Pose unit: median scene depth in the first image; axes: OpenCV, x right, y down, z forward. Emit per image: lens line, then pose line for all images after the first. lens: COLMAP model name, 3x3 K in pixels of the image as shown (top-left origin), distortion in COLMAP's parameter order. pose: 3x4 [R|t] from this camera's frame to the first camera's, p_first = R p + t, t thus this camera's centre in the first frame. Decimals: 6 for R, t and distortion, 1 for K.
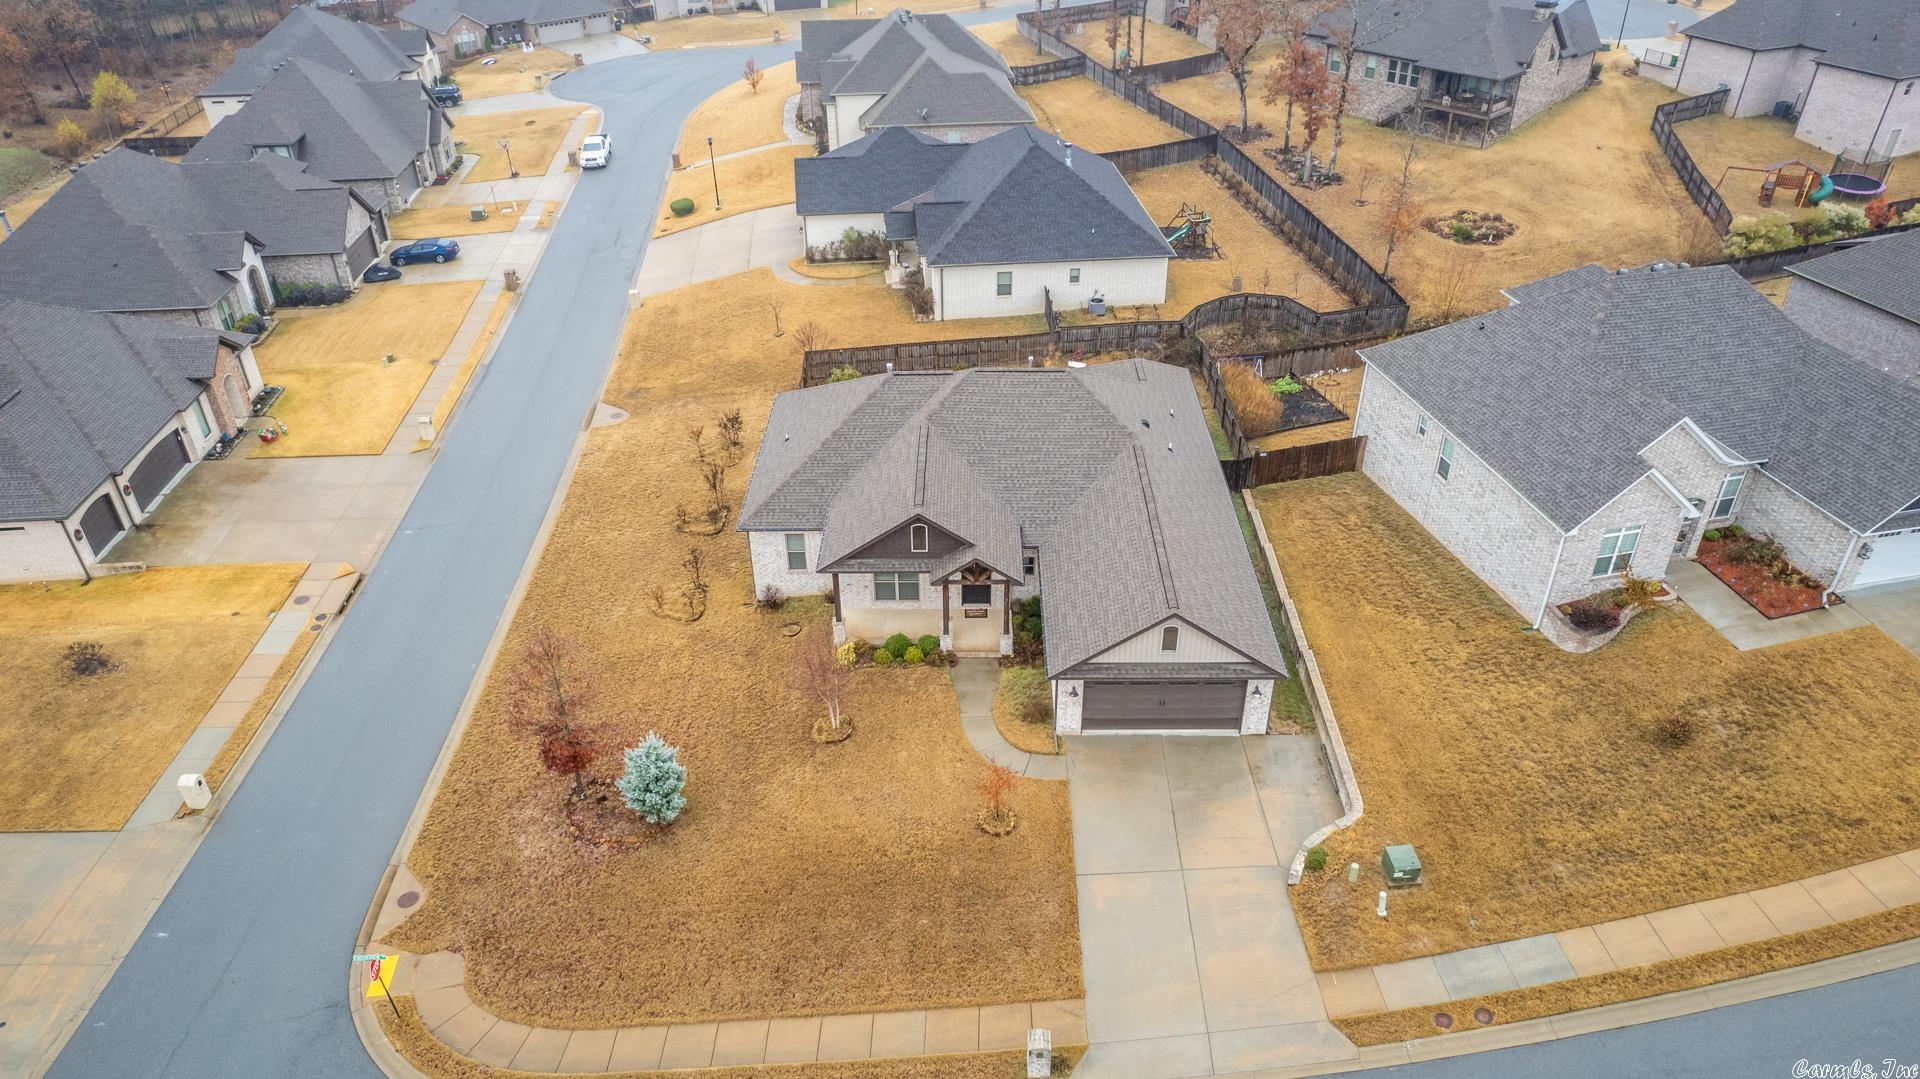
lens RADIAL K [[1267.9, 0, 960.0], [0, 1267.9, 539.5], [0, 0, 1]] dist [-0.075821, 0.066581]
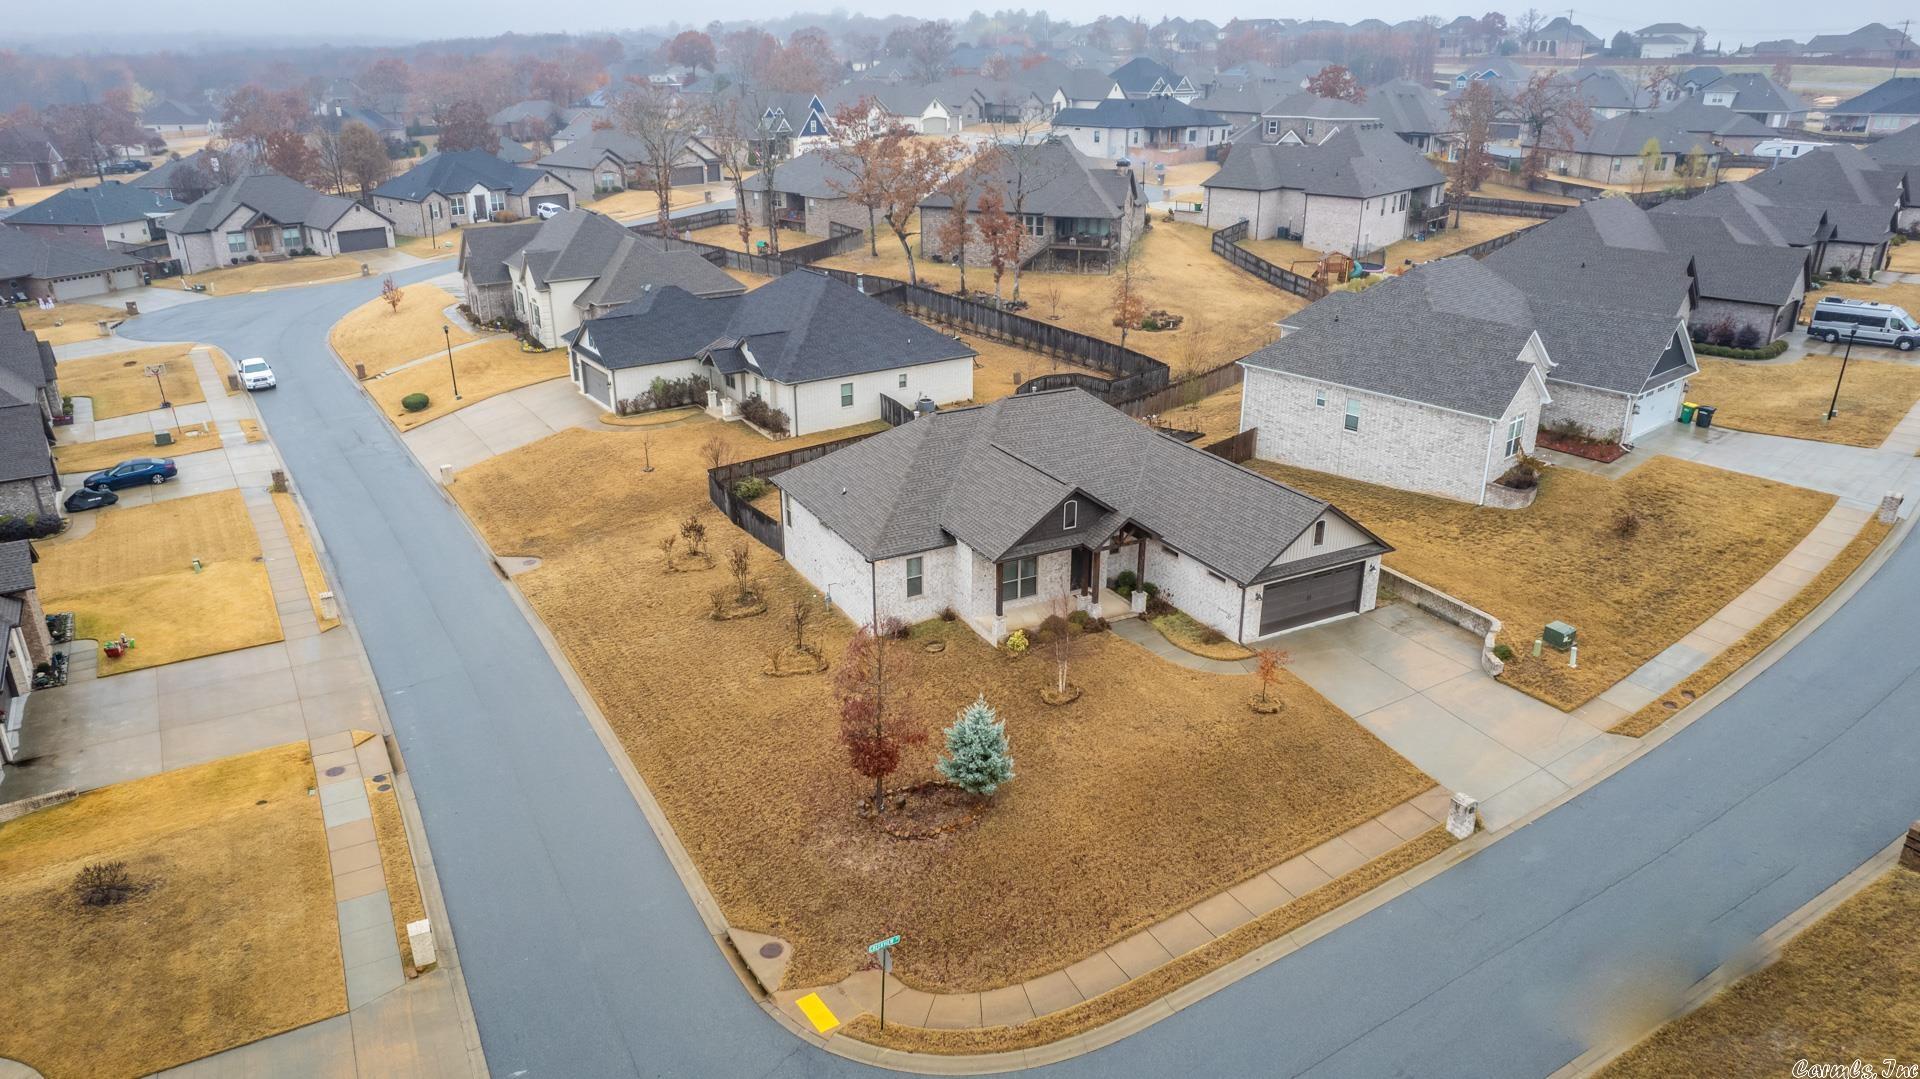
lens RADIAL K [[1246.3, 0, 960.0], [0, 1246.3, 539.5], [0, 0, 1]] dist [-0.080555, 0.084148]
pose [[0.879019, -0.166586, 0.446738, -0.389922], [0.253456, 0.956883, -0.141895, 0.095844], [-0.403838, 0.237957, 0.883341, 0.047310]]
